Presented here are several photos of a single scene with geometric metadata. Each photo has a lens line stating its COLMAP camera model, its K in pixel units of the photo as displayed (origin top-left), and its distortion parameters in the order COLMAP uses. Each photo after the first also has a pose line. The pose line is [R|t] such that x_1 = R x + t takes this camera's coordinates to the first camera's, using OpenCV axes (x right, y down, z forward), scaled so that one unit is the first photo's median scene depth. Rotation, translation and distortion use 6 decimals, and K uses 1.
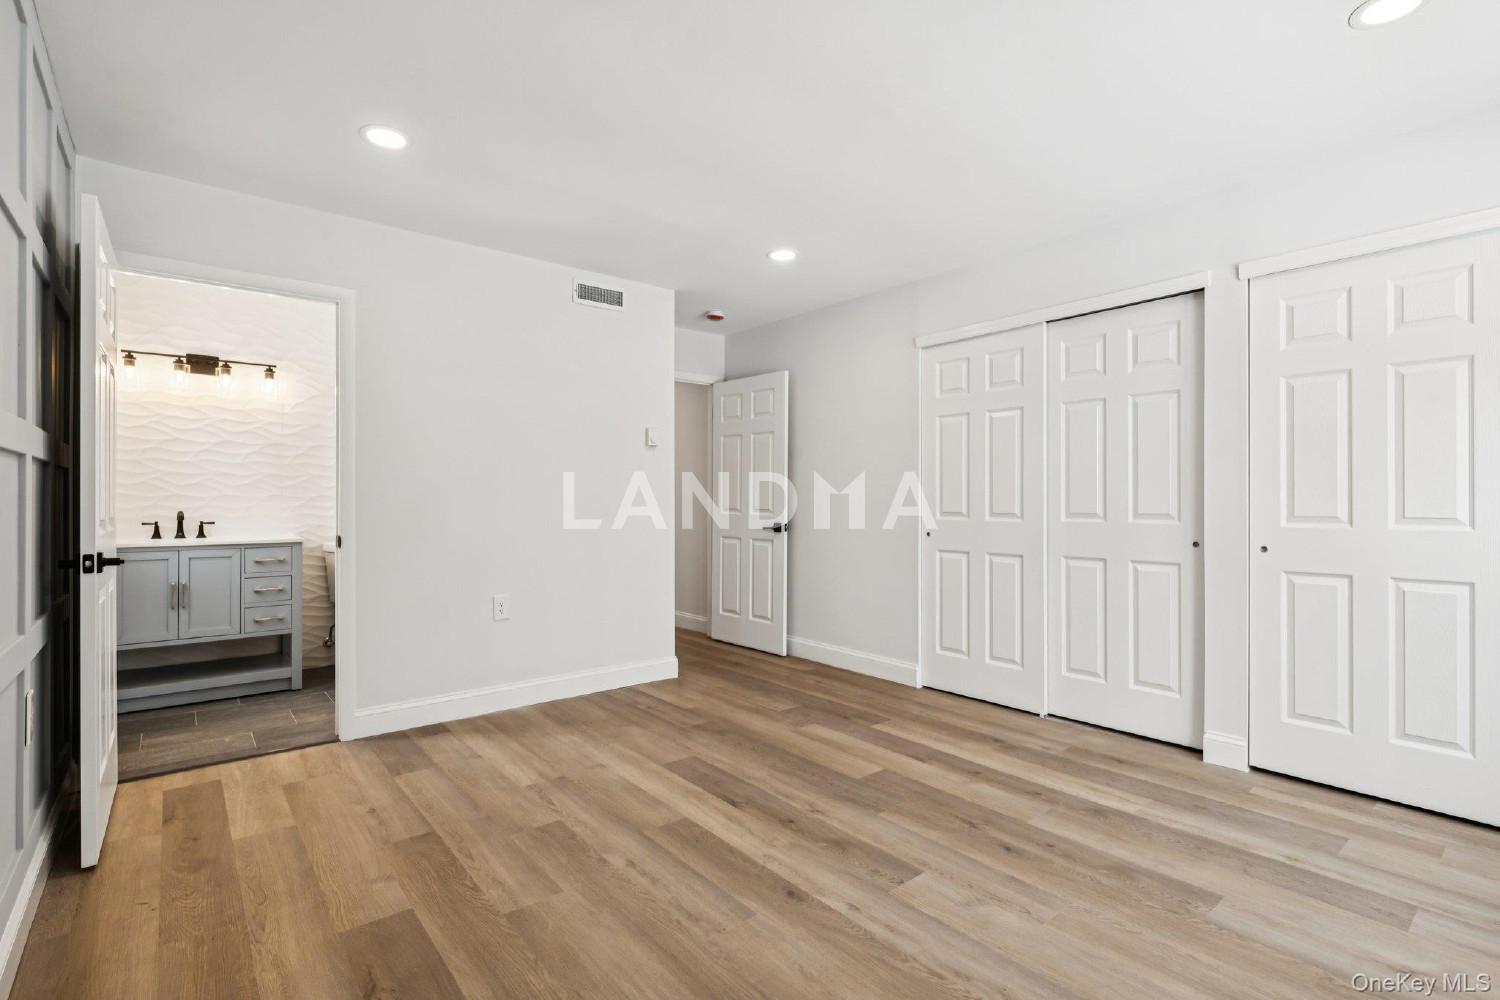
lens RADIAL K [[710.7, 0, 746.9], [0, 710.7, 503.1], [0, 0, 1]] dist [0.010937, -0.006276]
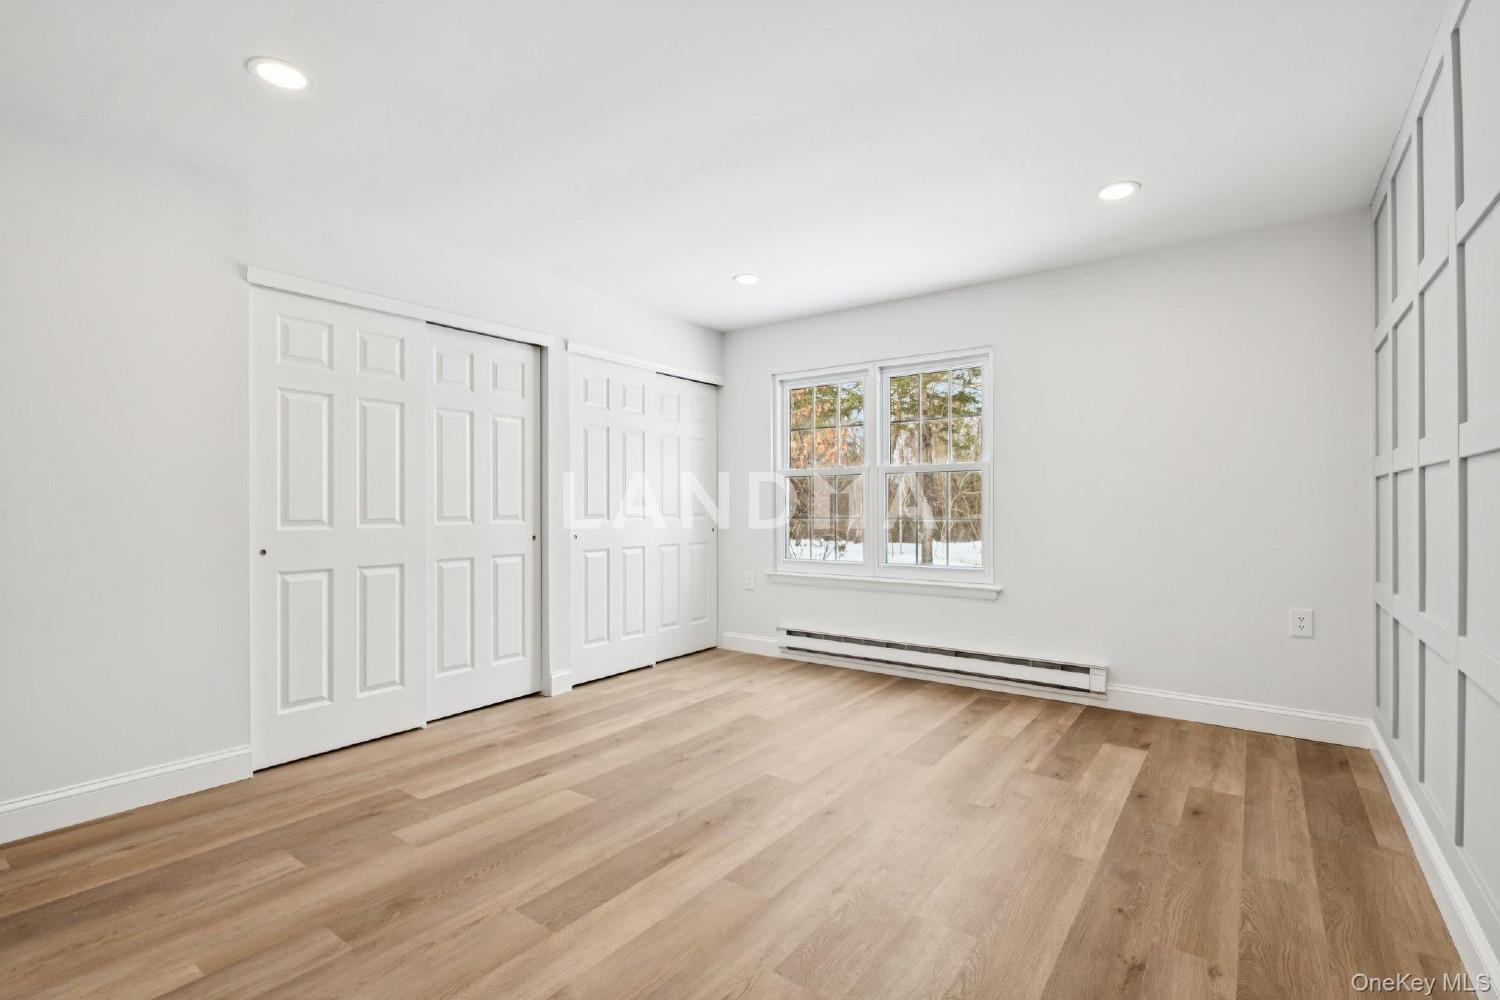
lens RADIAL K [[710.7, 0, 744.6], [0, 710.7, 495.8], [0, 0, 1]] dist [0.010937, -0.006276]
pose [[-0.262213, 0.014350, 0.964903, -0.732196], [0.007873, 0.999888, -0.012731, 0.001256], [-0.964978, 0.004258, -0.262297, 0.960022]]
